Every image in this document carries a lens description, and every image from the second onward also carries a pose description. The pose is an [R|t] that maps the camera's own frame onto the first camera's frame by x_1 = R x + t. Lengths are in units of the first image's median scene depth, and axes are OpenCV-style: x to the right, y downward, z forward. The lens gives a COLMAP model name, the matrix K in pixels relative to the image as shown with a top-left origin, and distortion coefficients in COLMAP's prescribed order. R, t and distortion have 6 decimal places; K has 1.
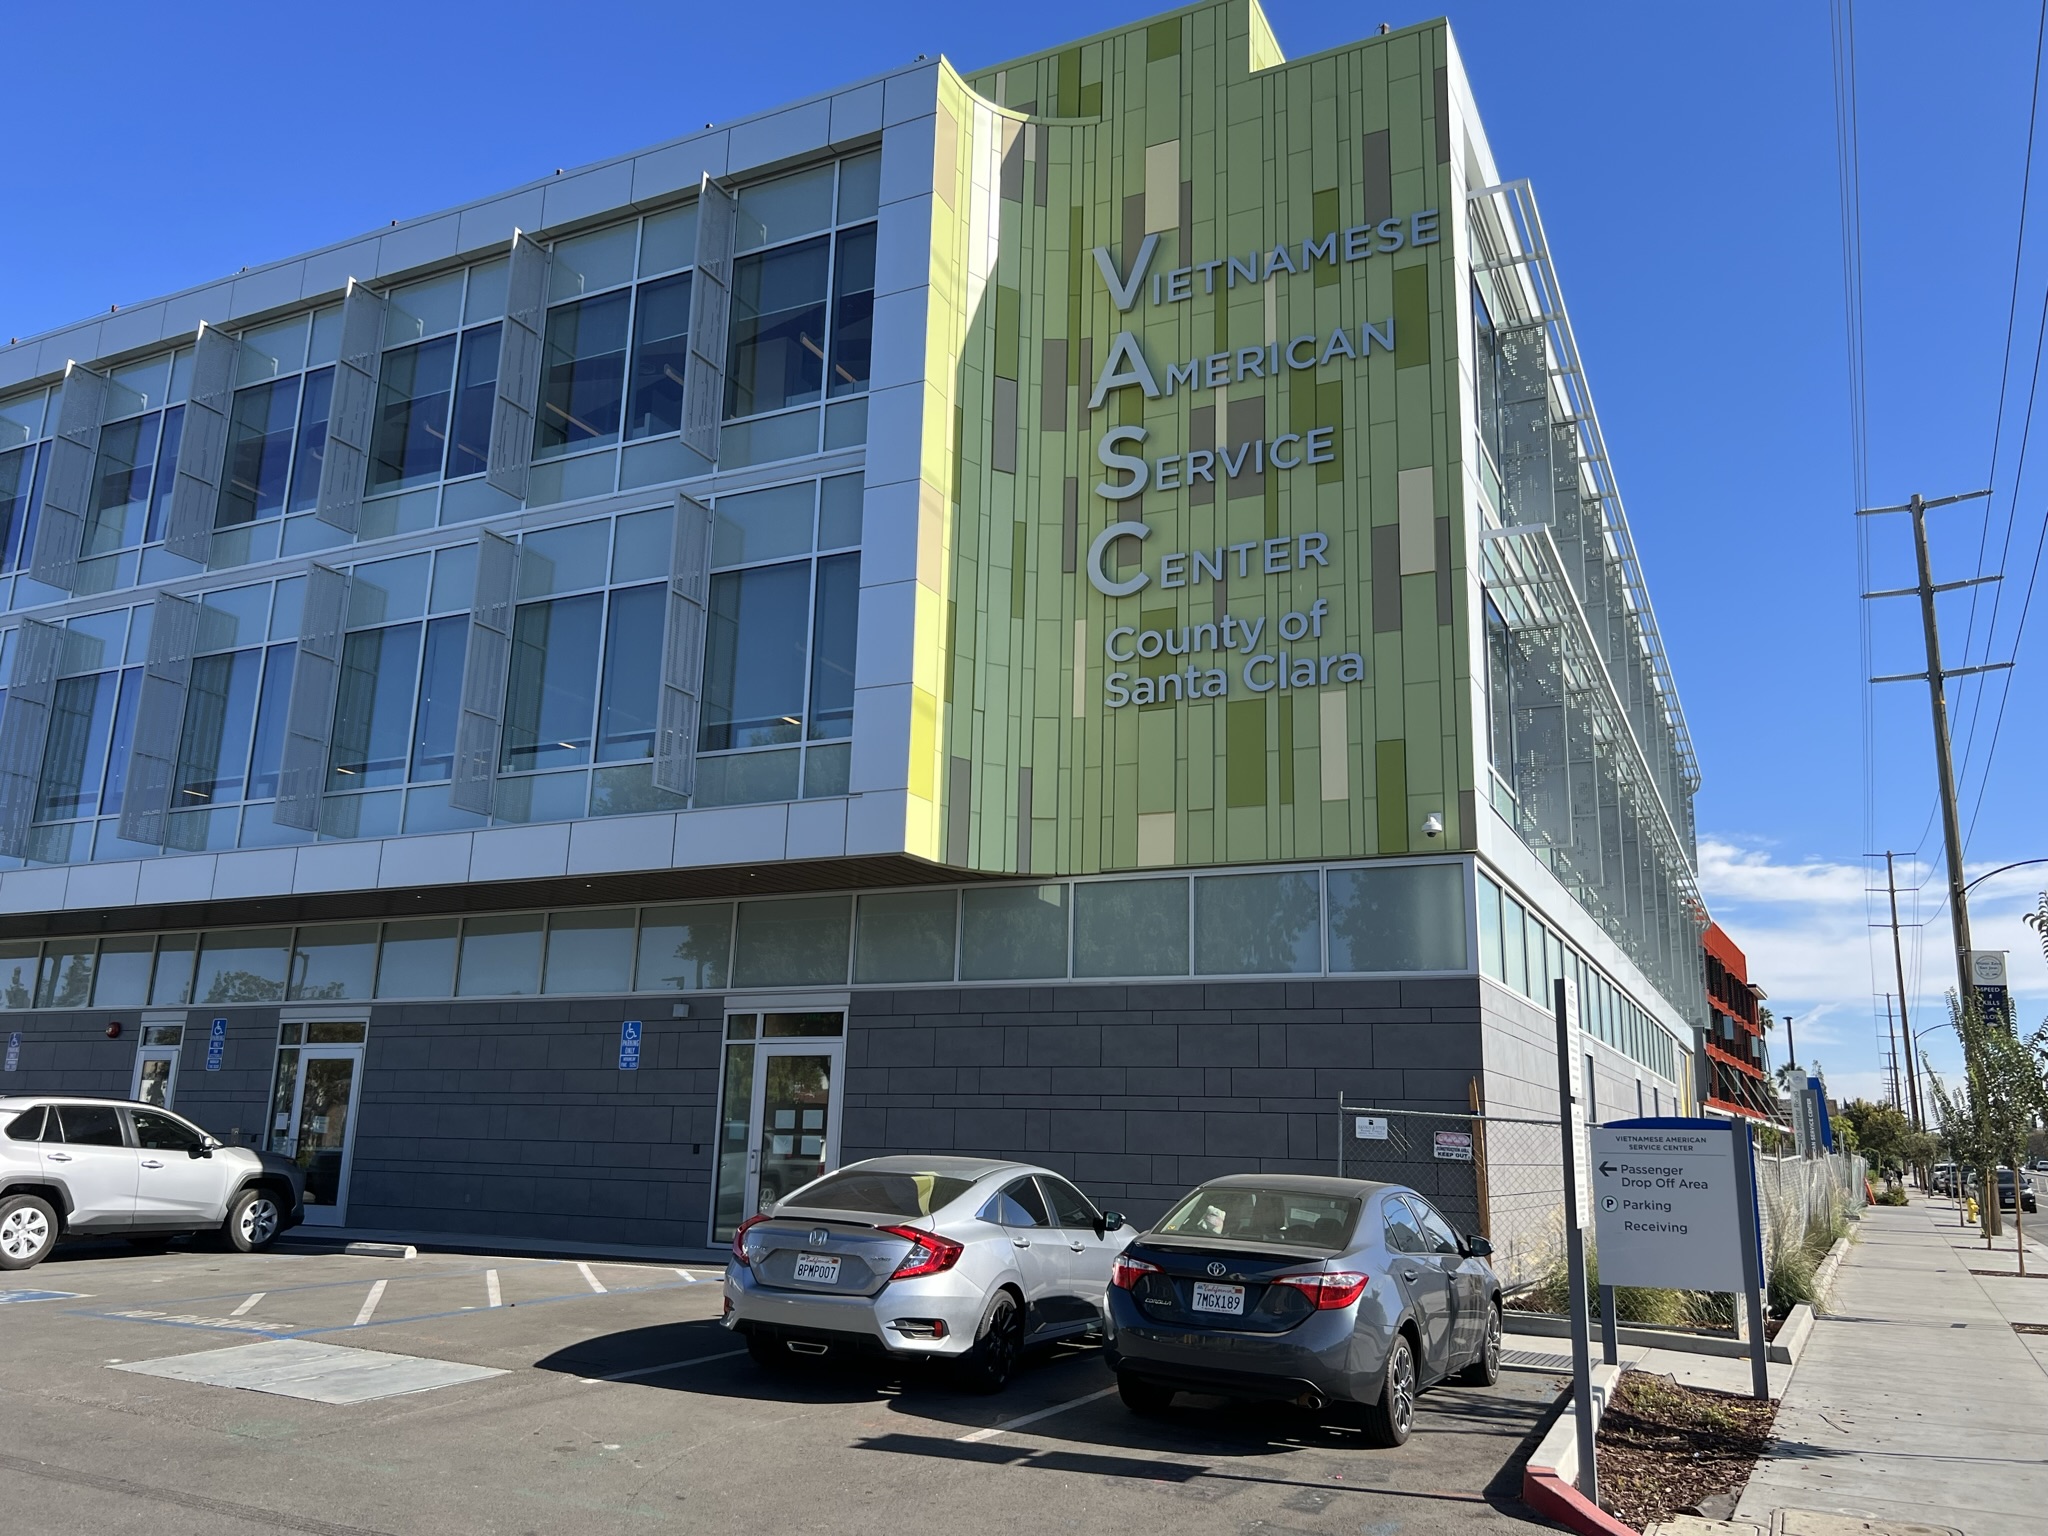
lens RADIAL K [[1554.5, 0, 1020.0], [0, 1554.5, 763.0], [0, 0, 1]] dist [0.049145, -0.038442]
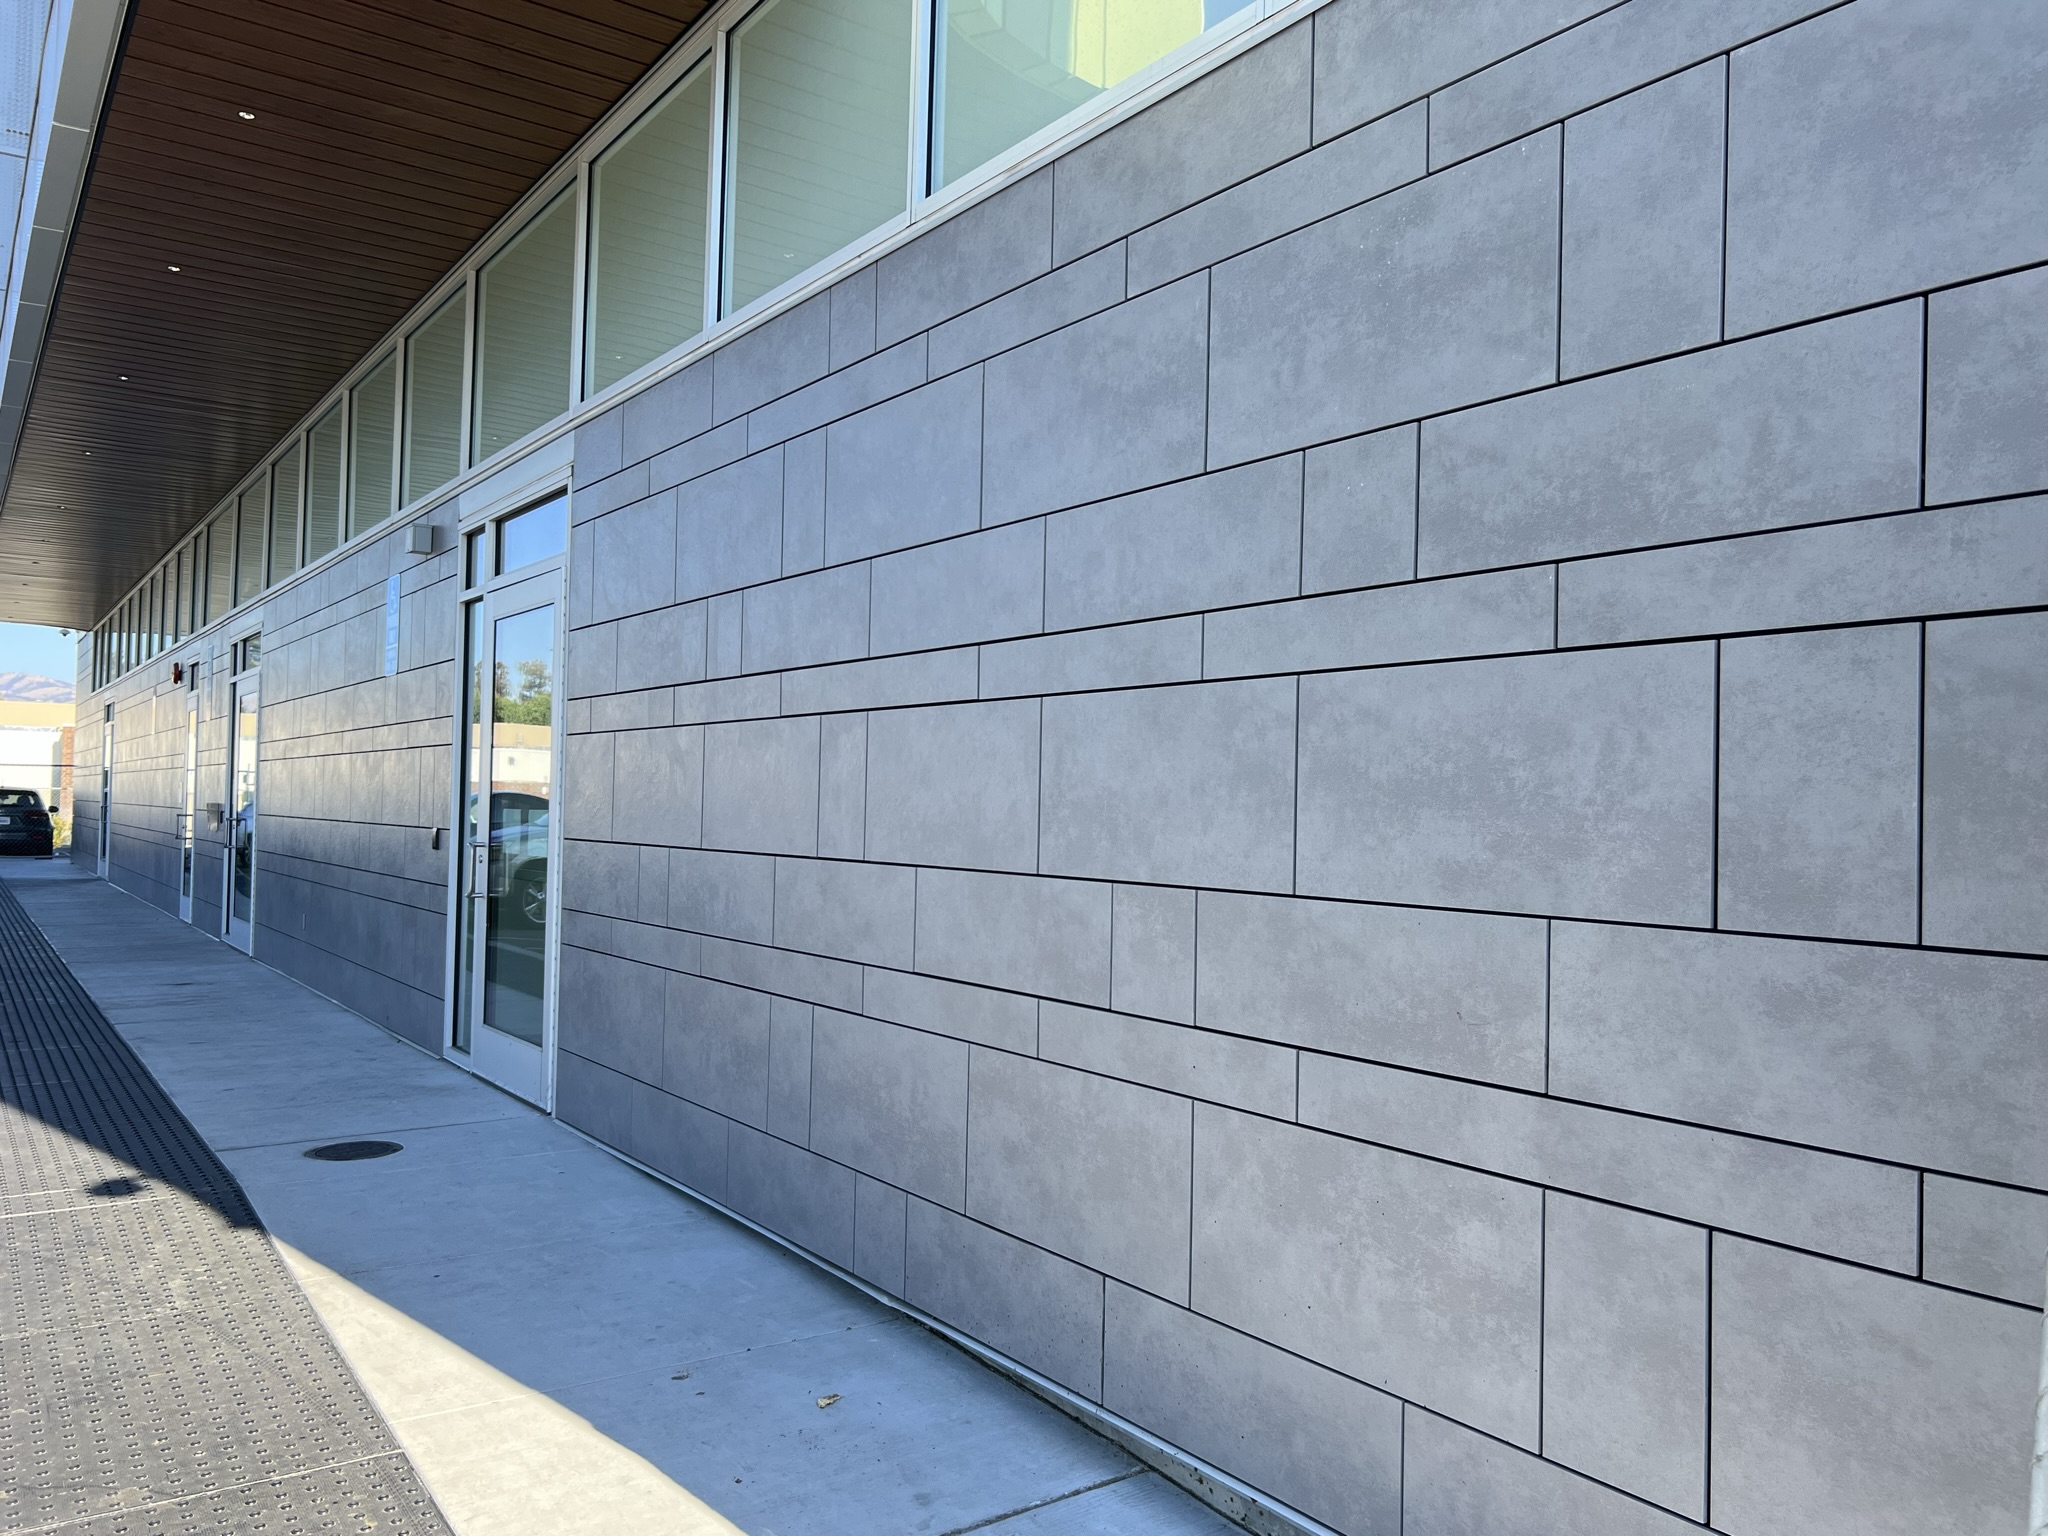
lens RADIAL K [[1554.5, 0, 1023.2], [0, 1554.5, 768.4], [0, 0, 1]] dist [0.049145, -0.038442]
pose [[0.874444, -0.018171, -0.484785, 0.176650], [0.112646, 0.979591, 0.166470, 0.194223], [0.471866, -0.200178, 0.858645, 0.796759]]
